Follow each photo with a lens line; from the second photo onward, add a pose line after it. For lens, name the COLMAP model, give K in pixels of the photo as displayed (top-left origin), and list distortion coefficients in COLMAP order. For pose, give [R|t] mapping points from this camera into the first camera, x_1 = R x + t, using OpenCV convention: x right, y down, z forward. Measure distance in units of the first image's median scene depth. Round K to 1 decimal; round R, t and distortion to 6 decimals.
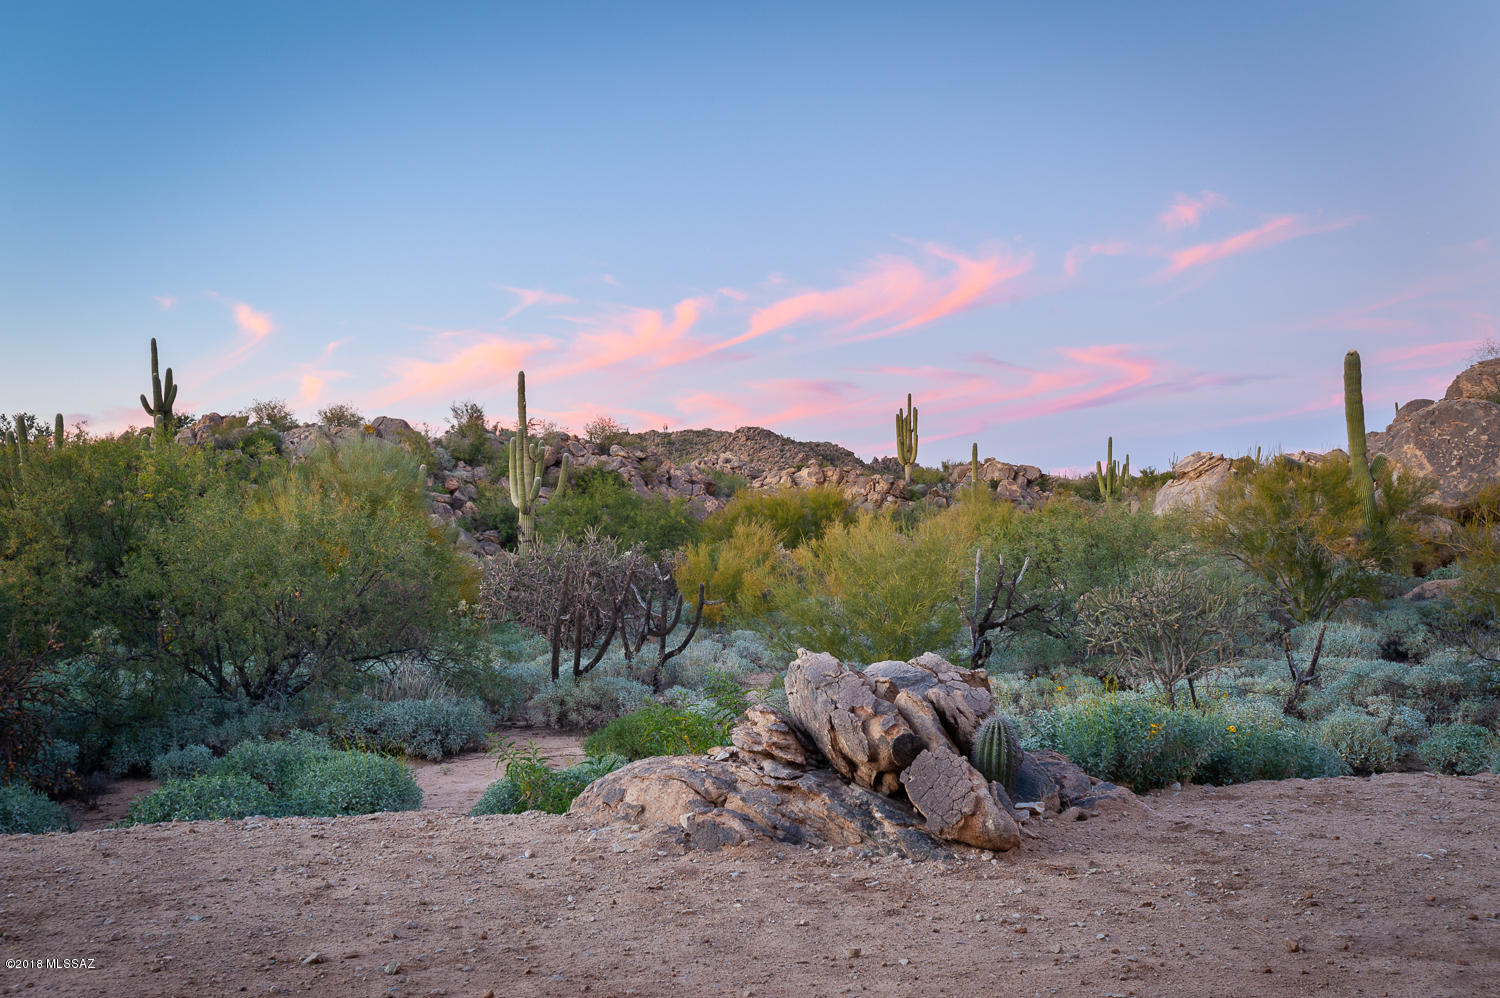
lens RADIAL K [[1500.4, 0, 745.6], [0, 1500.4, 493.5], [0, 0, 1]] dist [0.028680, 0.000000]
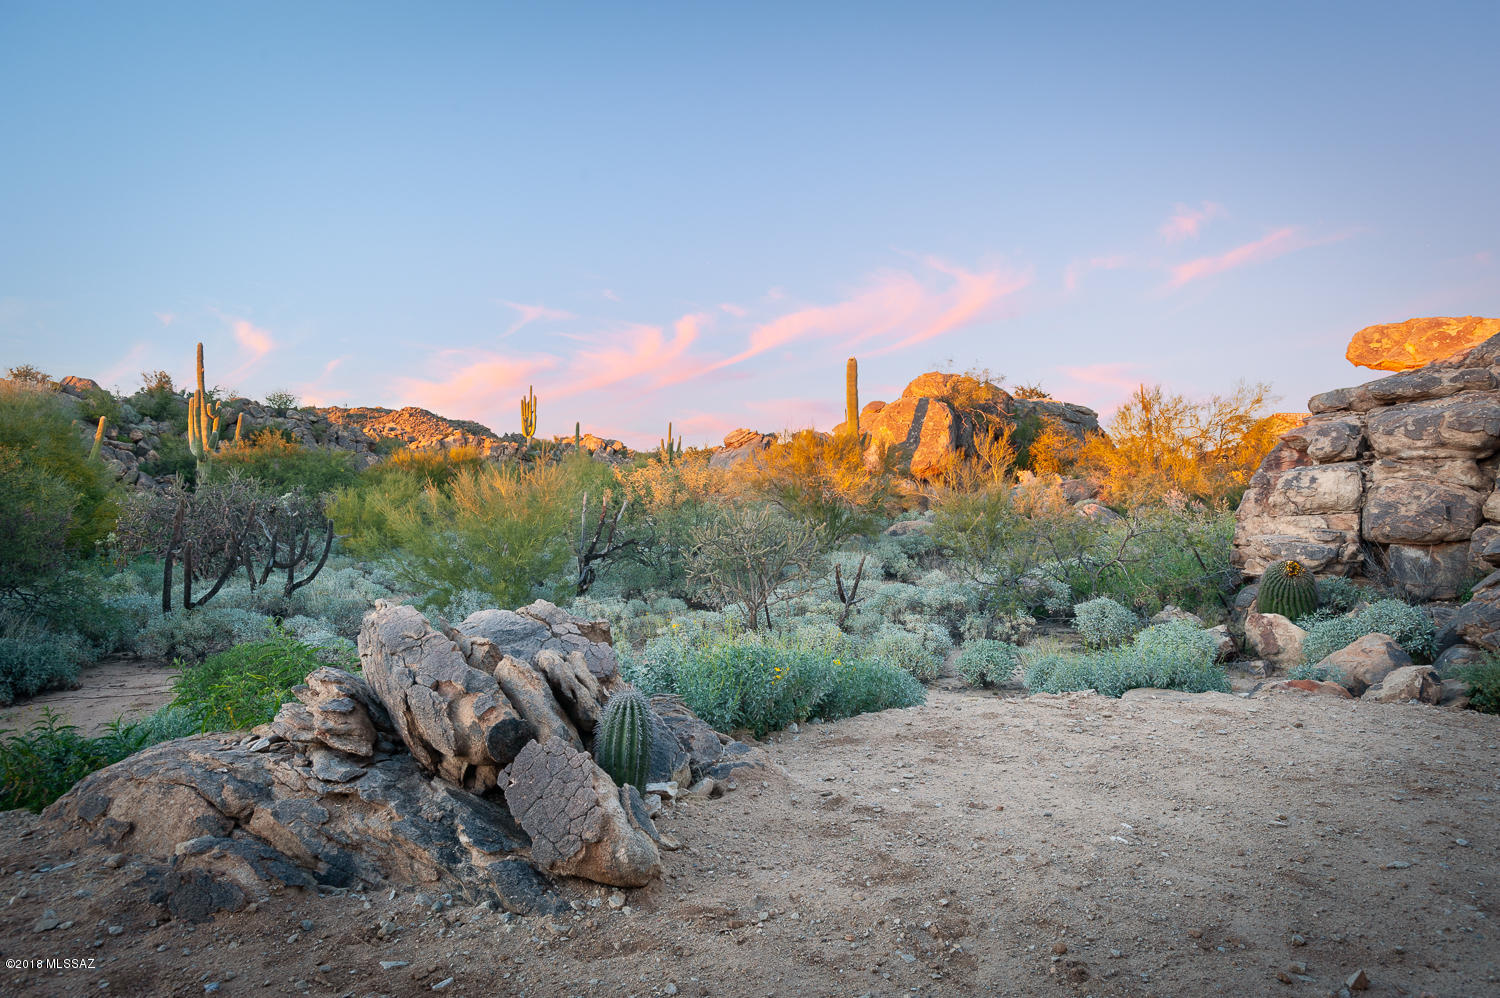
lens RADIAL K [[1012.4, 0, 754.8], [0, 1012.4, 501.6], [0, 0, 1]] dist [0.039635, -0.003334]
pose [[0.946872, 0.014233, 0.321295, 0.026009], [-0.026996, 0.999012, 0.035305, 0.013316], [-0.320475, -0.042103, 0.946321, 0.213473]]
